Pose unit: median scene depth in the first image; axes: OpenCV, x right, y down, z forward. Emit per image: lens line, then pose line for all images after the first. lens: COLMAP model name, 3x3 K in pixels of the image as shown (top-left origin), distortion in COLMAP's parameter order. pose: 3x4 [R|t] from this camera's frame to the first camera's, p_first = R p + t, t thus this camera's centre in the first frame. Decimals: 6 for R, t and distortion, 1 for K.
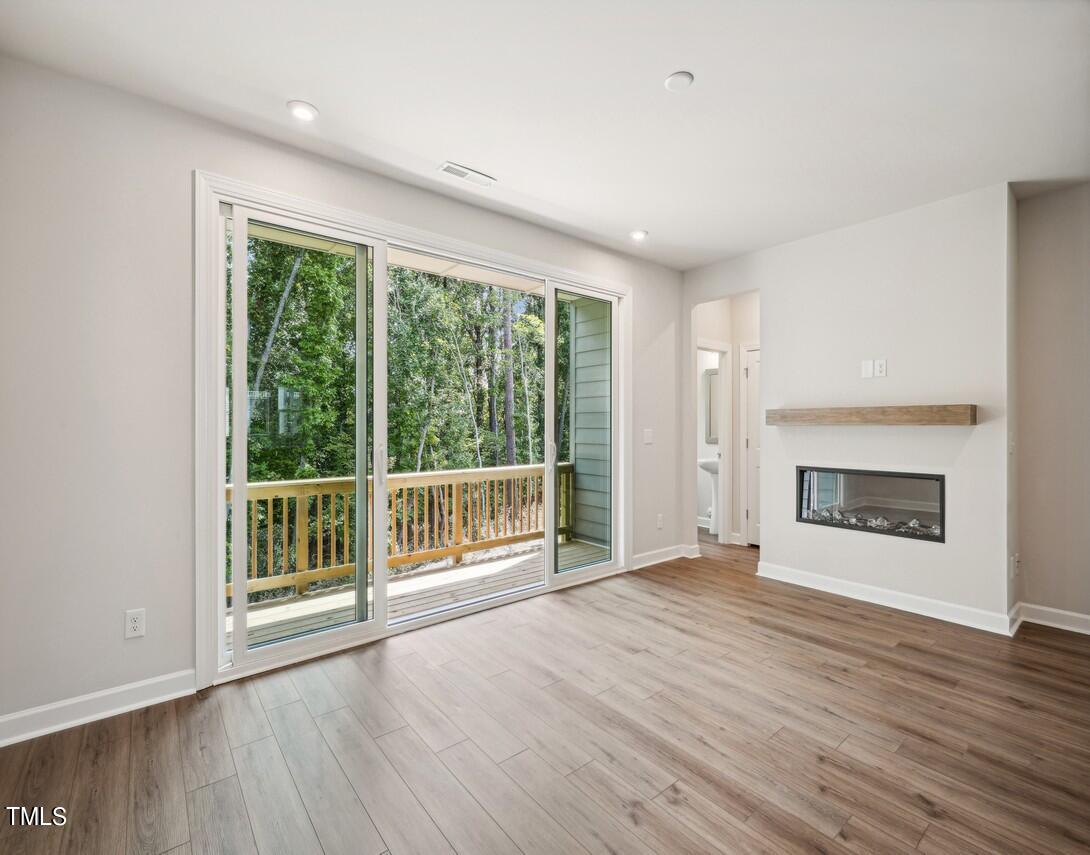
lens RADIAL K [[496.6, 0, 544.3], [0, 496.6, 422.2], [0, 0, 1]] dist [-0.003381, 0.002361]
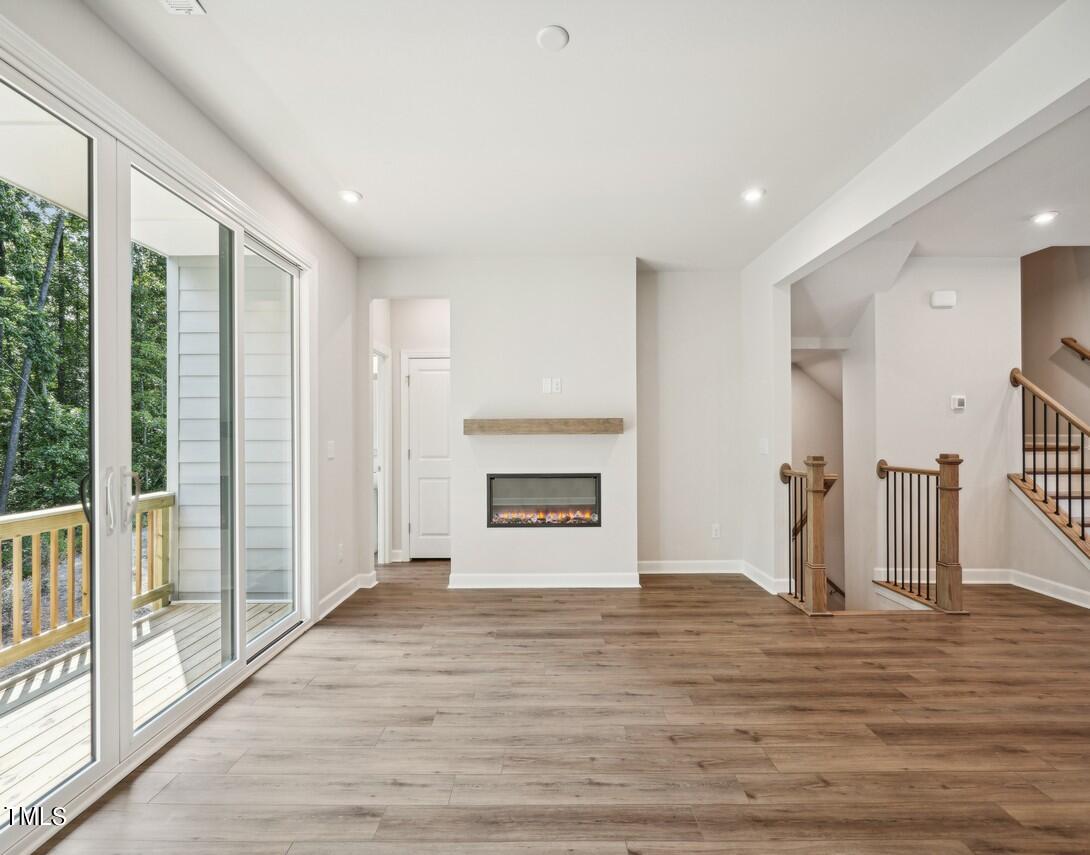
lens RADIAL K [[496.6, 0, 544.8], [0, 496.6, 433.0], [0, 0, 1]] dist [-0.003381, 0.002361]
pose [[0.632636, -0.000079, 0.774450, -0.268211], [0.000373, 1.000000, -0.000203, 0.003480], [-0.774450, 0.000417, 0.632636, 0.305711]]
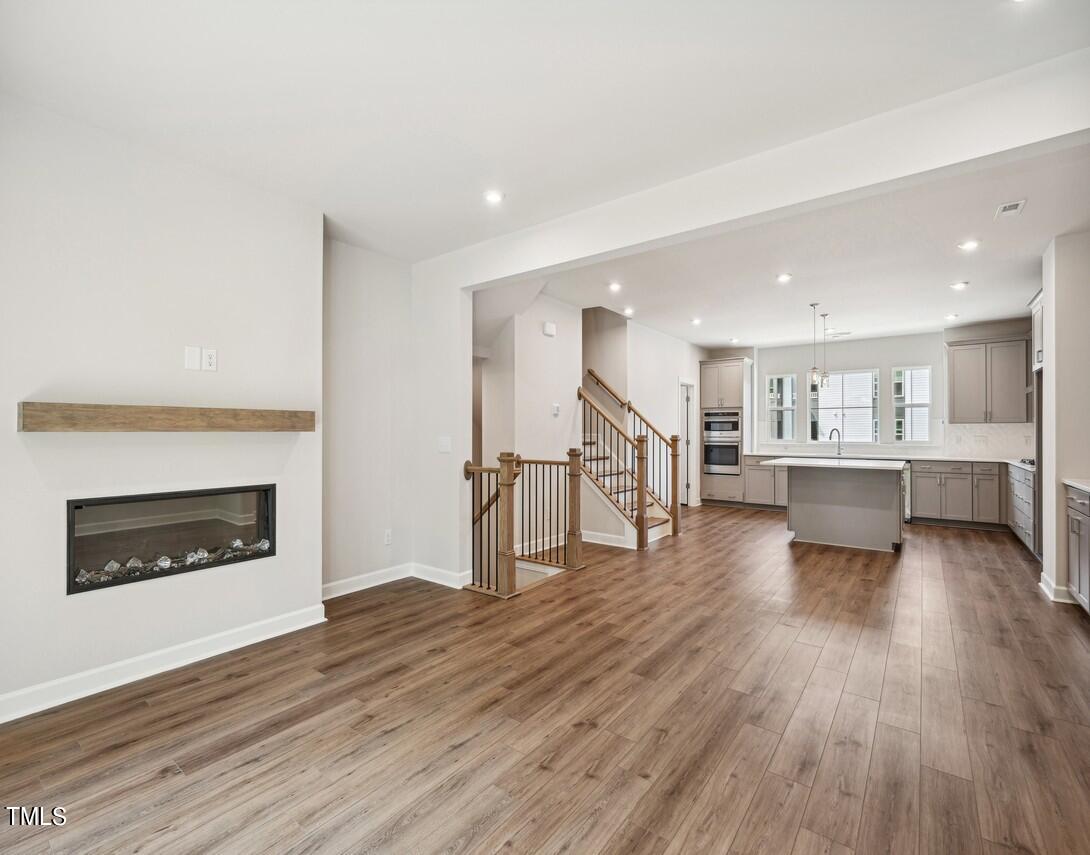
lens RADIAL K [[496.6, 0, 544.4], [0, 496.6, 428.1], [0, 0, 1]] dist [-0.003381, 0.002361]
pose [[-0.229367, 0.007165, 0.973314, -0.239279], [-0.006653, 0.999938, -0.008929, 0.004473], [-0.973317, -0.008524, -0.229305, 0.715937]]
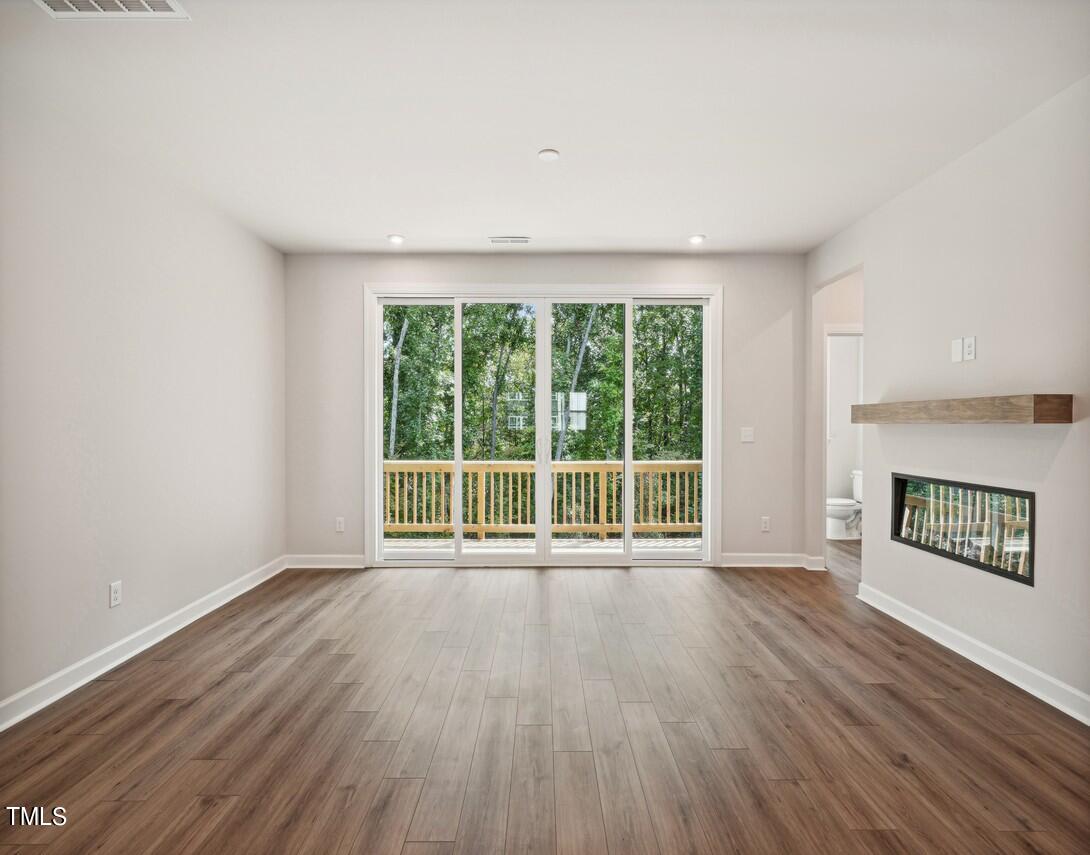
lens RADIAL K [[496.6, 0, 542.9], [0, 496.6, 424.4], [0, 0, 1]] dist [-0.003381, 0.002361]
pose [[0.775555, 0.001353, -0.631278, 0.707383], [0.004965, 0.999954, 0.008242, -0.002184], [0.631260, -0.009526, 0.775512, -0.007884]]
